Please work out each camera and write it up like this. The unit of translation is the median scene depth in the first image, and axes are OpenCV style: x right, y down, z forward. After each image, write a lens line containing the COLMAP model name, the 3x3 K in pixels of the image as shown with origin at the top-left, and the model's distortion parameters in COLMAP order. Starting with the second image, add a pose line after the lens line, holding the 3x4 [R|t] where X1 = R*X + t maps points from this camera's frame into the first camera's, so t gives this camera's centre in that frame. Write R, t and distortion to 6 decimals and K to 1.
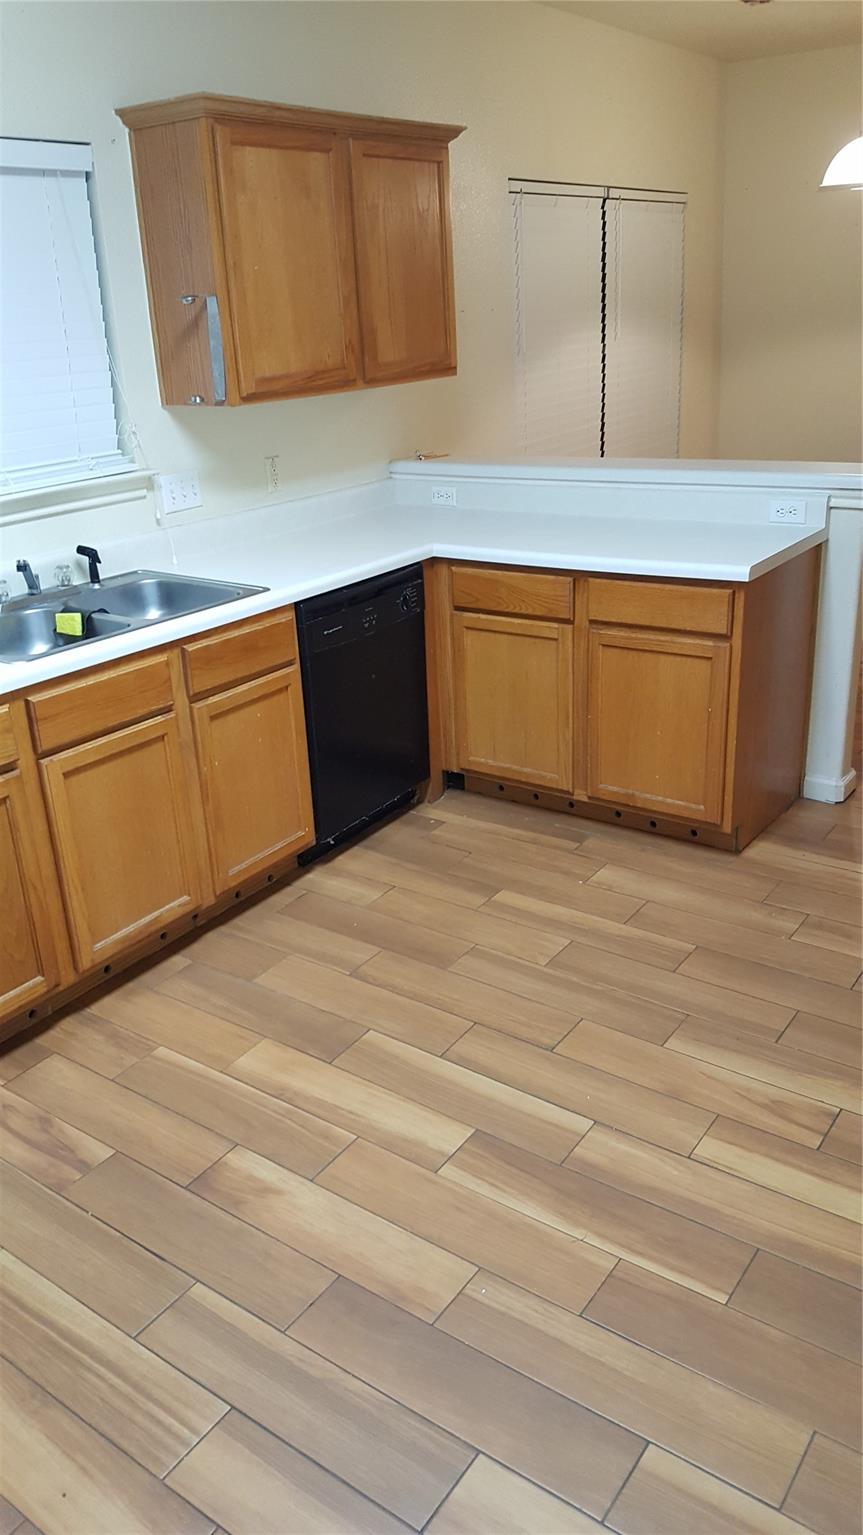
lens RADIAL K [[1169.3, 0, 431.5], [0, 1169.3, 767.5], [0, 0, 1]] dist [0.255529, -0.633704]
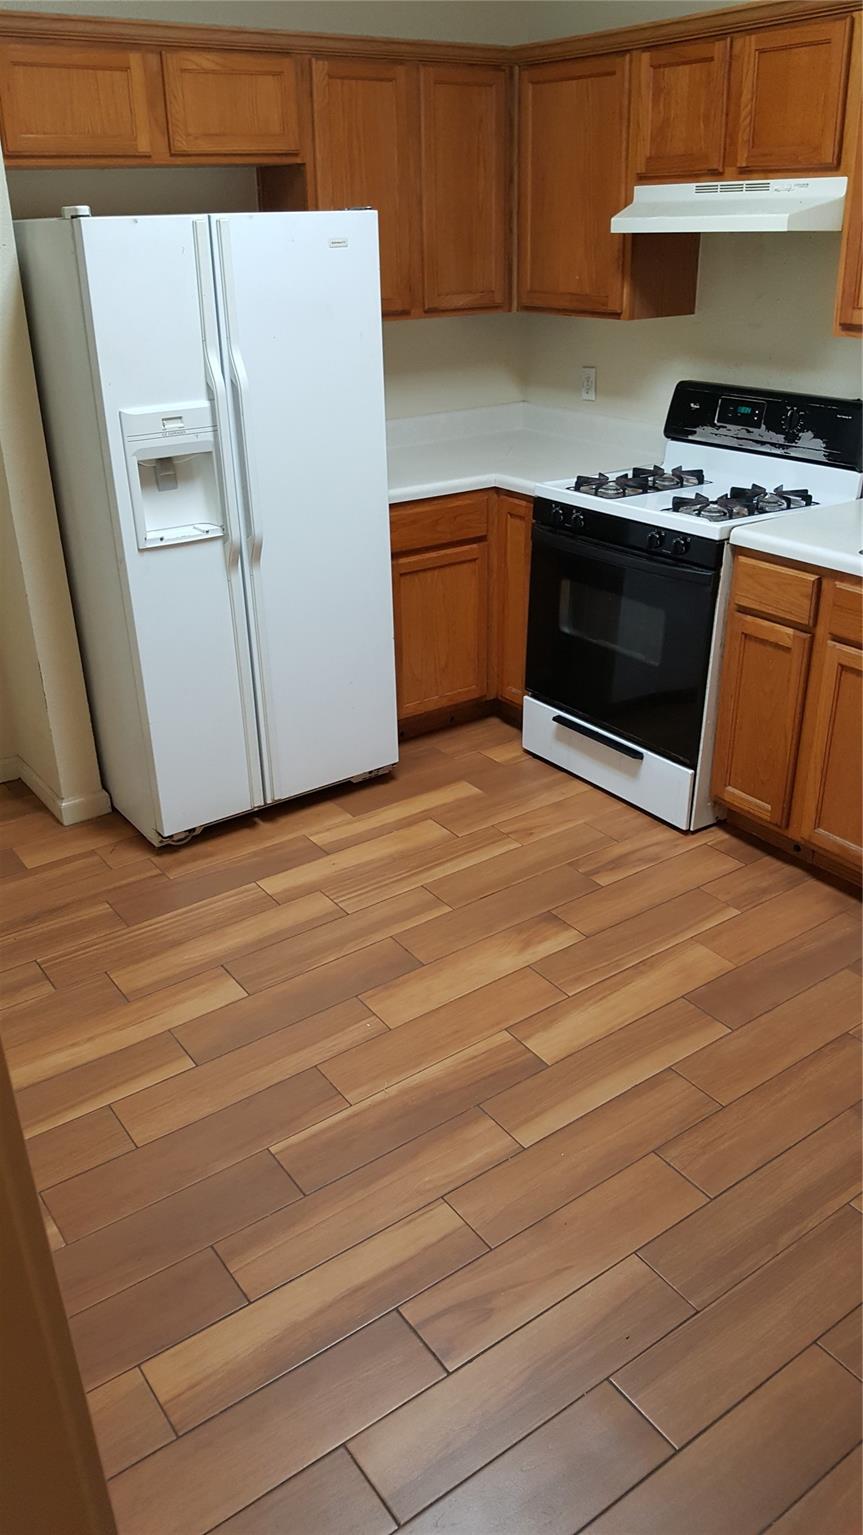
lens RADIAL K [[1153.1, 0, 431.5], [0, 1153.1, 767.5], [0, 0, 1]] dist [-0.001425, -0.063166]
pose [[-0.341588, 0.455070, -0.822332, 0.821089], [-0.312097, 0.770388, 0.555966, -0.446074], [0.886517, 0.446559, -0.121129, 0.962139]]
